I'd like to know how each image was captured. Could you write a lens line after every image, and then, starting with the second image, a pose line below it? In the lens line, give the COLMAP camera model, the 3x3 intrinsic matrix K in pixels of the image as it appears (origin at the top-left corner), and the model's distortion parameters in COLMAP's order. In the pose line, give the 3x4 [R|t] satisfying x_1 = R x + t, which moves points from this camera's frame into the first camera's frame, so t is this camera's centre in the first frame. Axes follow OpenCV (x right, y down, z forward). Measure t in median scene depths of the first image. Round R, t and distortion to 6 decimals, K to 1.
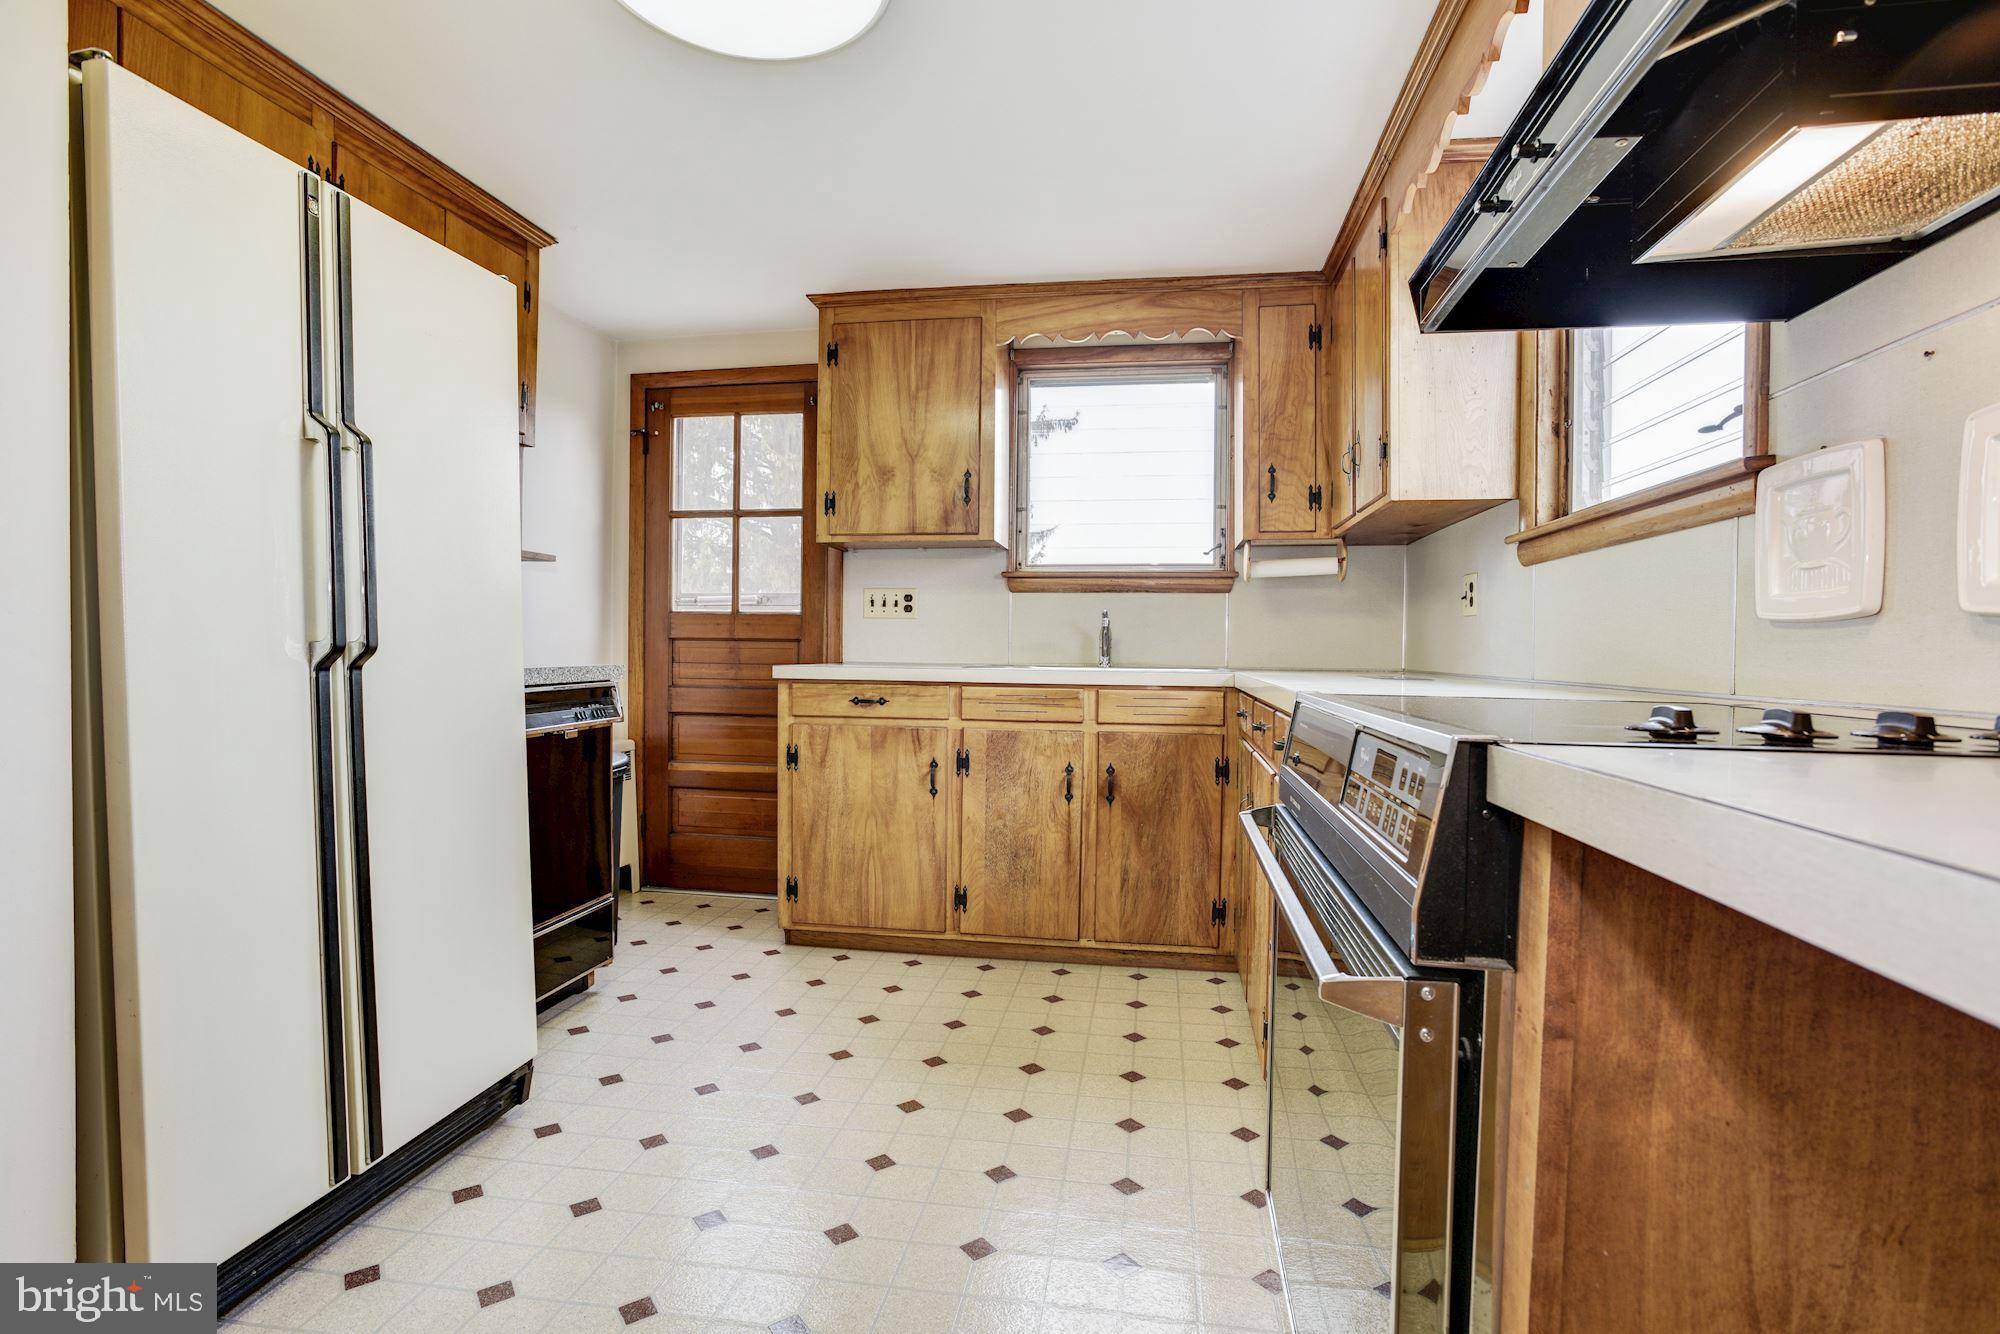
lens RADIAL K [[964.8, 0, 1015.7], [0, 964.8, 666.5], [0, 0, 1]] dist [-0.056866, 0.025949]
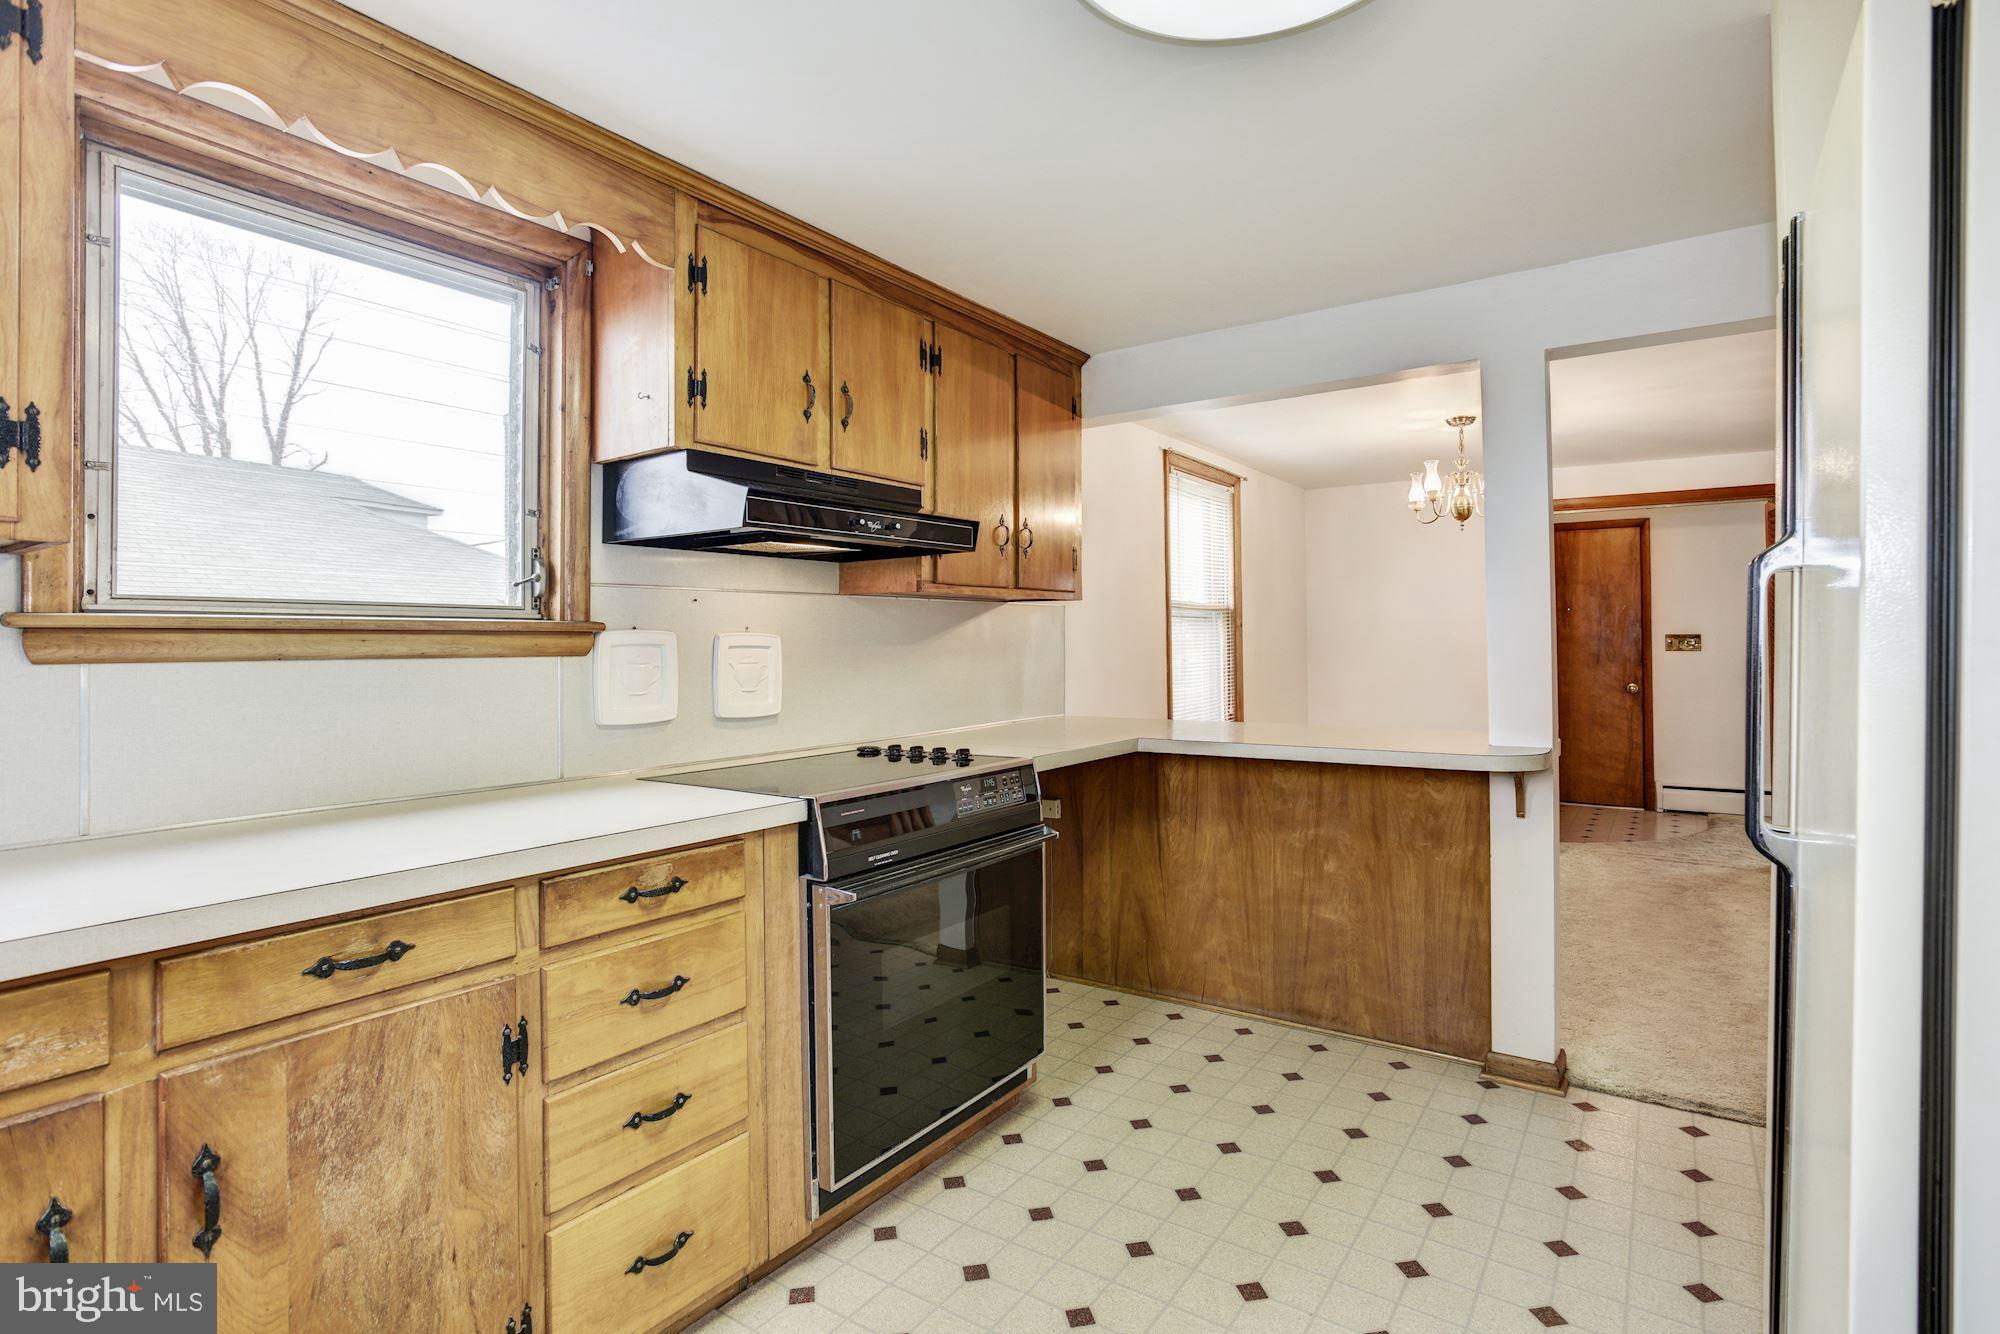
lens RADIAL K [[962.8, 0, 1063.4], [0, 962.8, 616.1], [0, 0, 1]] dist [-0.002676, -0.000116]
pose [[-0.912704, 0.008789, 0.408527, -0.260968], [0.005182, 0.999937, -0.009936, -0.096123], [-0.408589, -0.006951, -0.912692, 0.978377]]
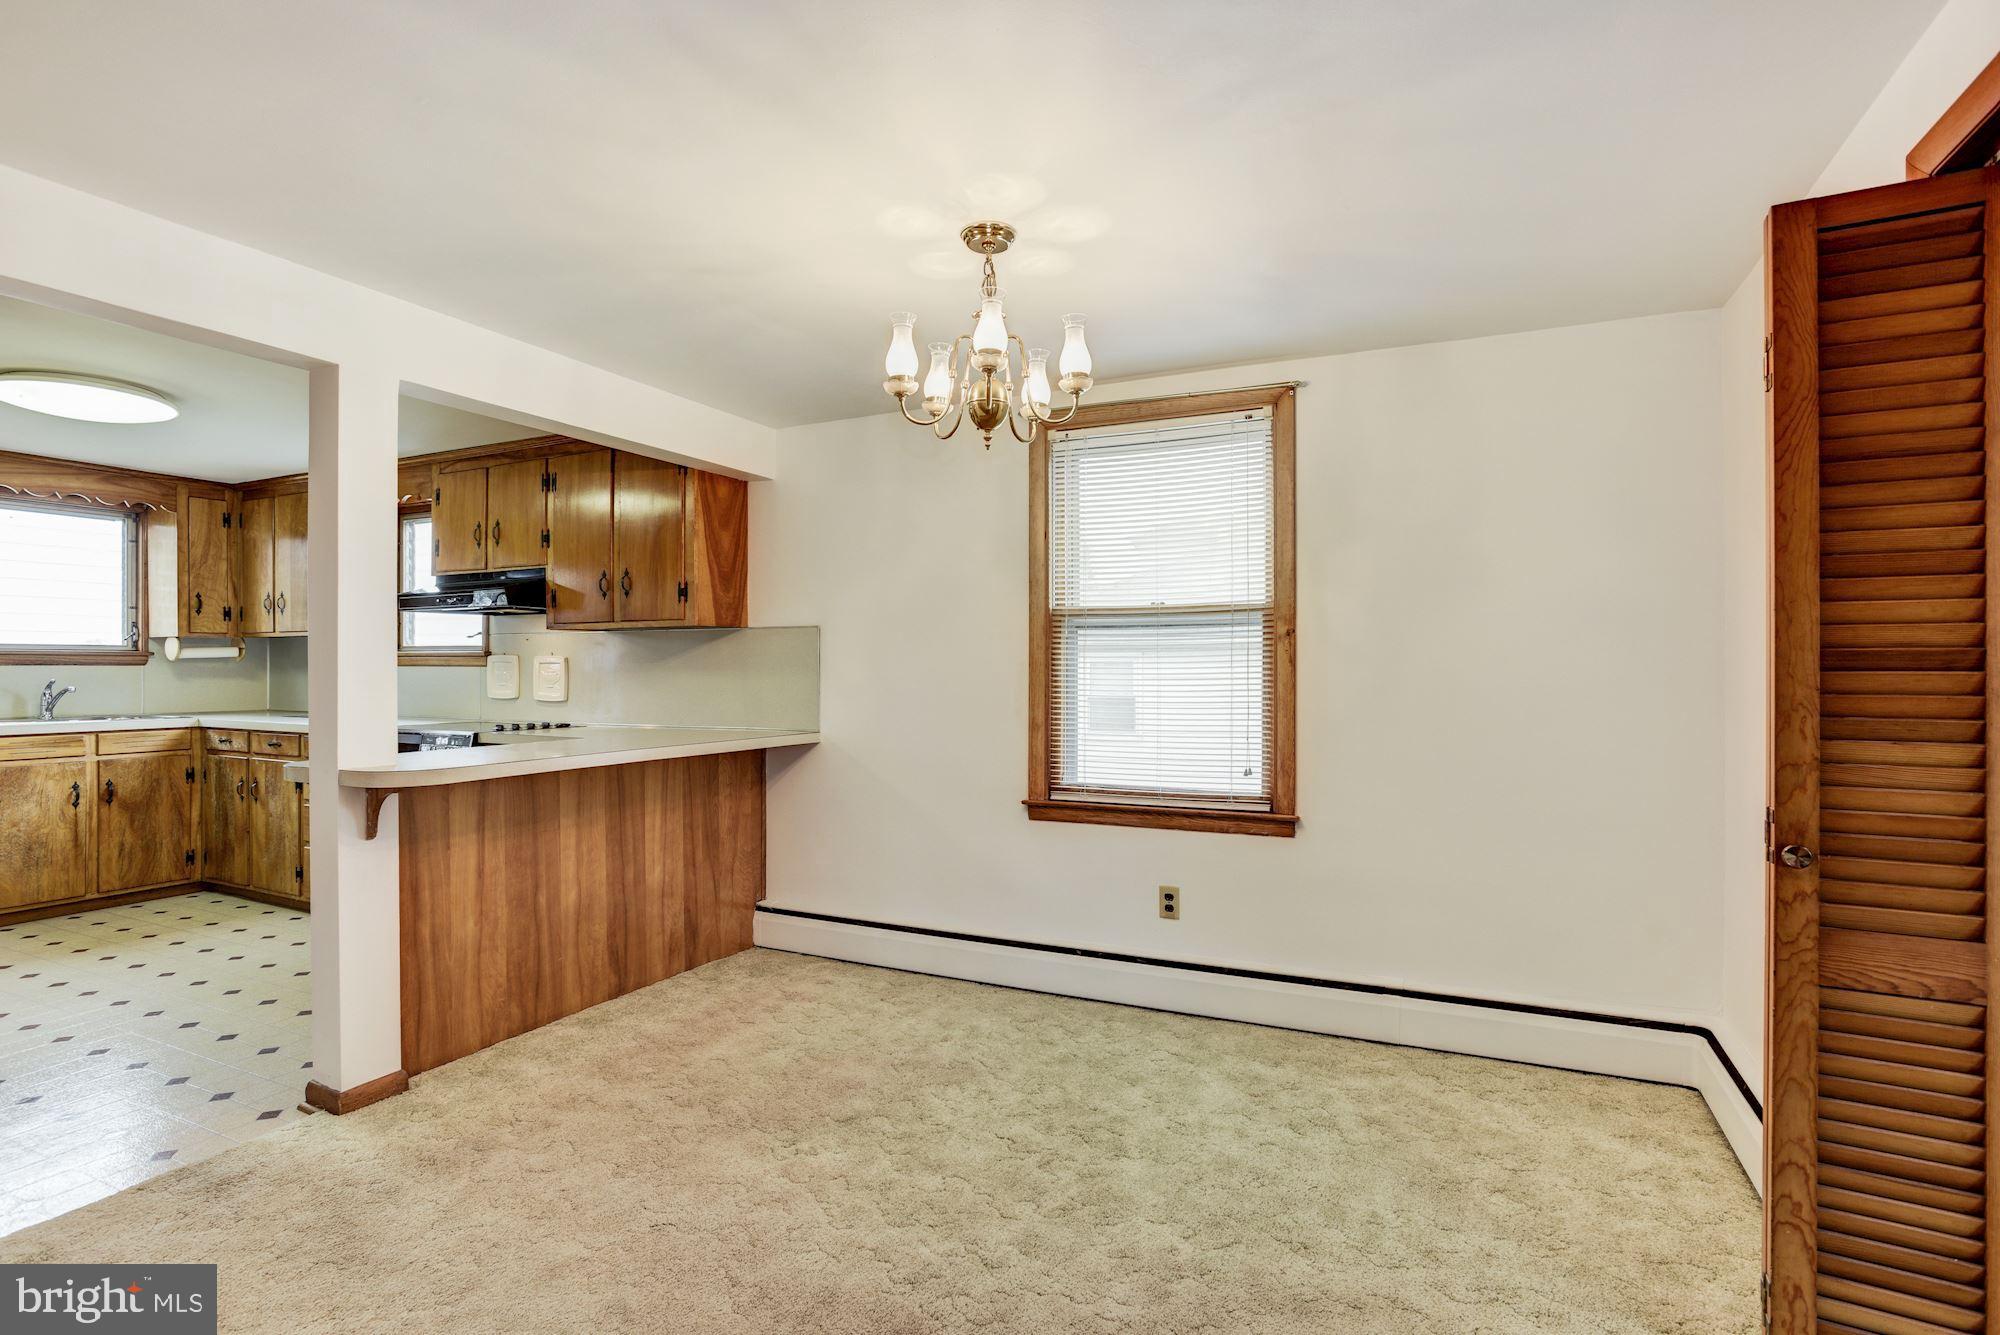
lens RADIAL K [[964.8, 0, 1015.7], [0, 964.8, 667.0], [0, 0, 1]] dist [-0.056866, 0.025949]
pose [[0.278614, -0.010111, 0.960350, -0.952897], [0.016204, 0.999852, 0.005826, -0.069566], [-0.960266, 0.013938, 0.278737, -0.868873]]
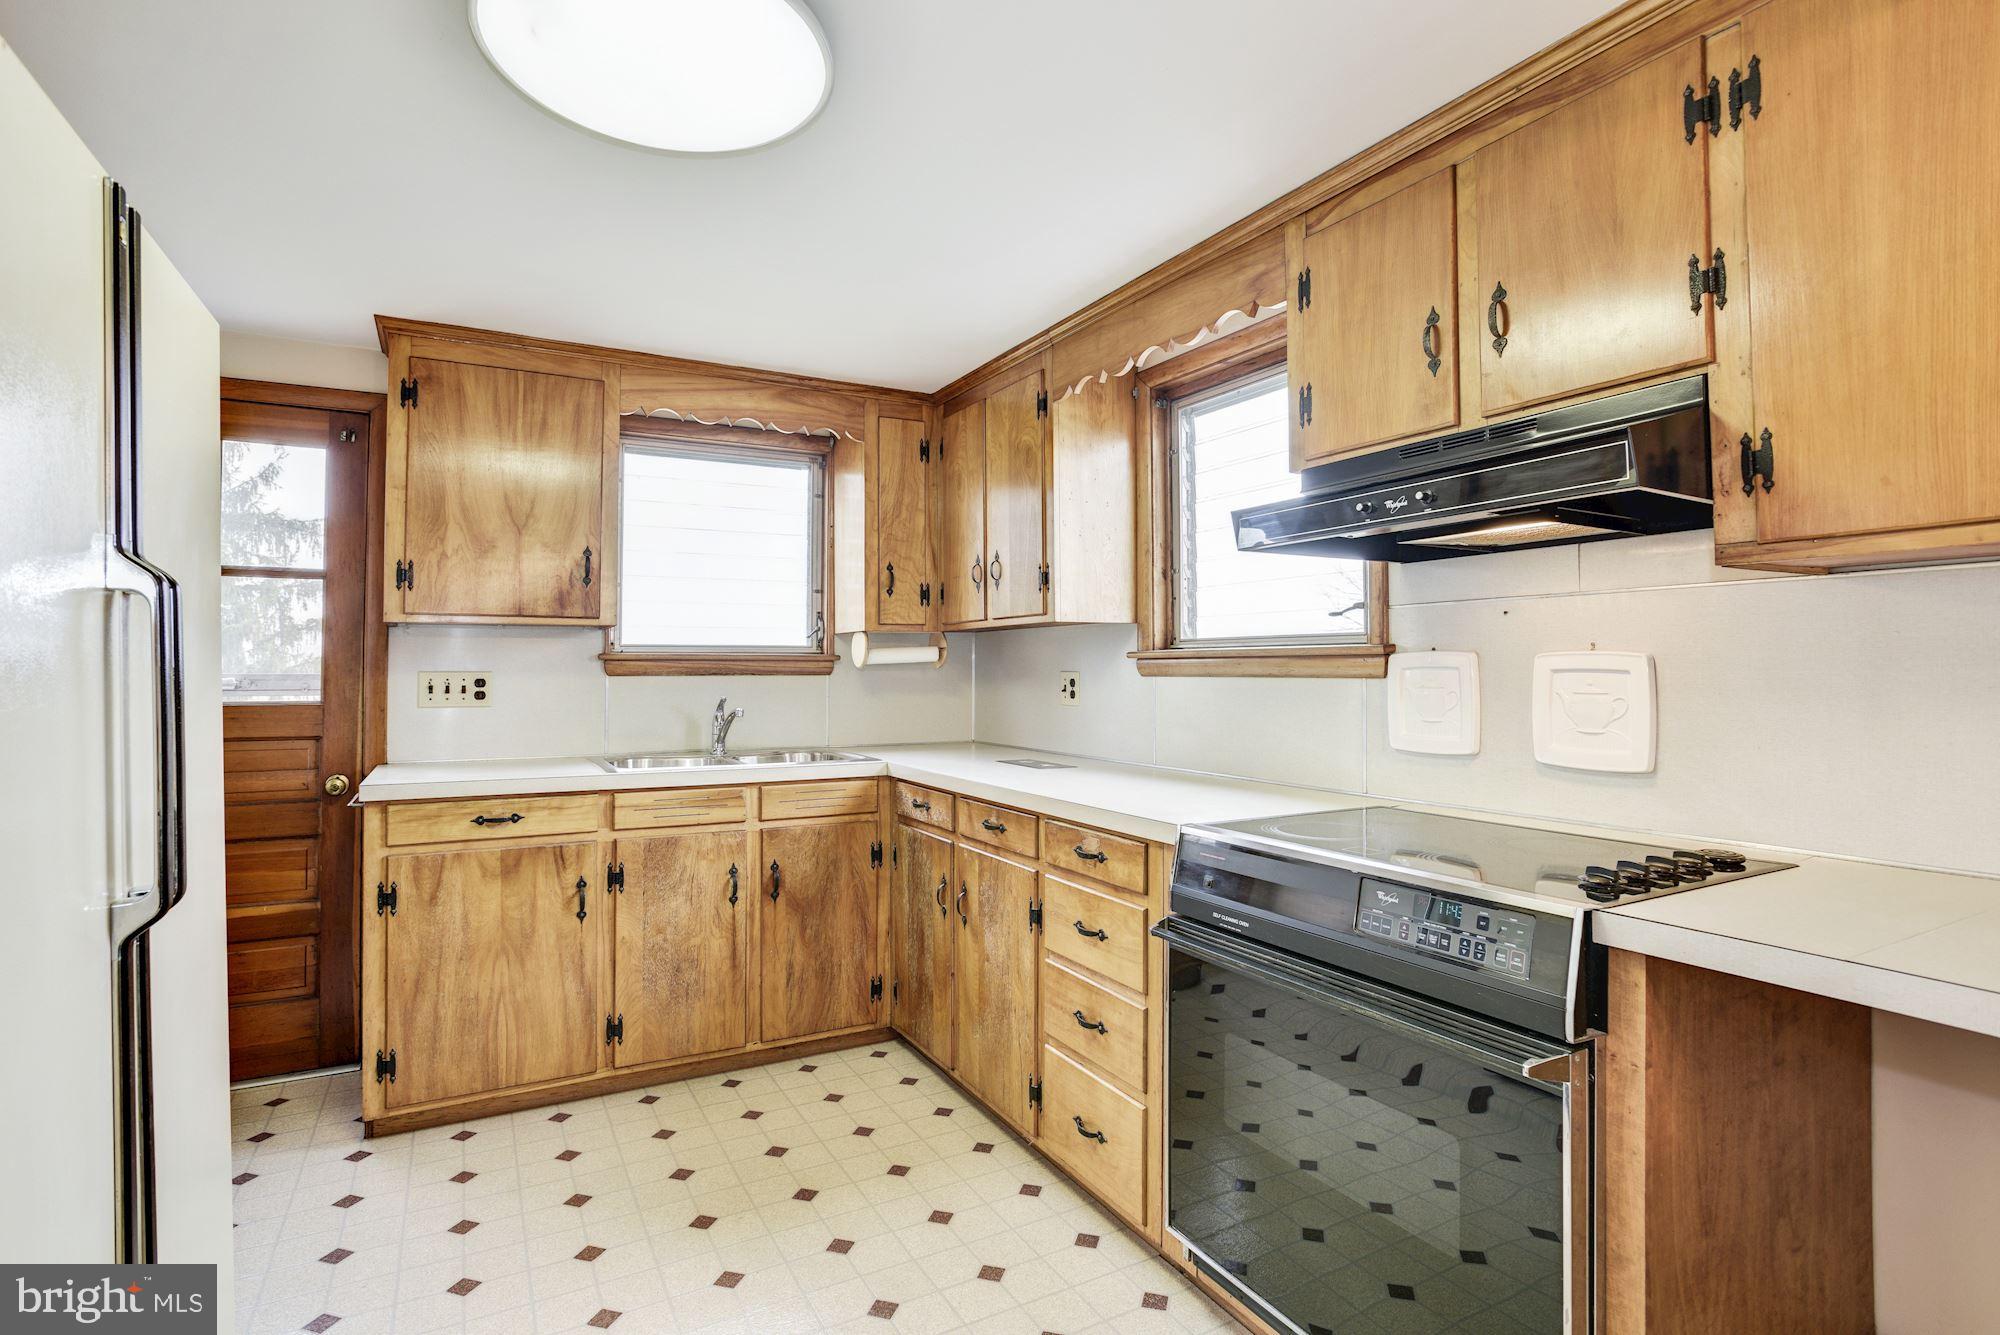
lens RADIAL K [[975.7, 0, 997.9], [0, 975.7, 647.2], [0, 0, 1]] dist [-0.058348, 0.040991]
pose [[0.791945, 0.003595, 0.610582, -0.323889], [0.018585, 0.999377, -0.029989, -0.082643], [-0.610310, 0.035097, 0.791385, 0.055502]]
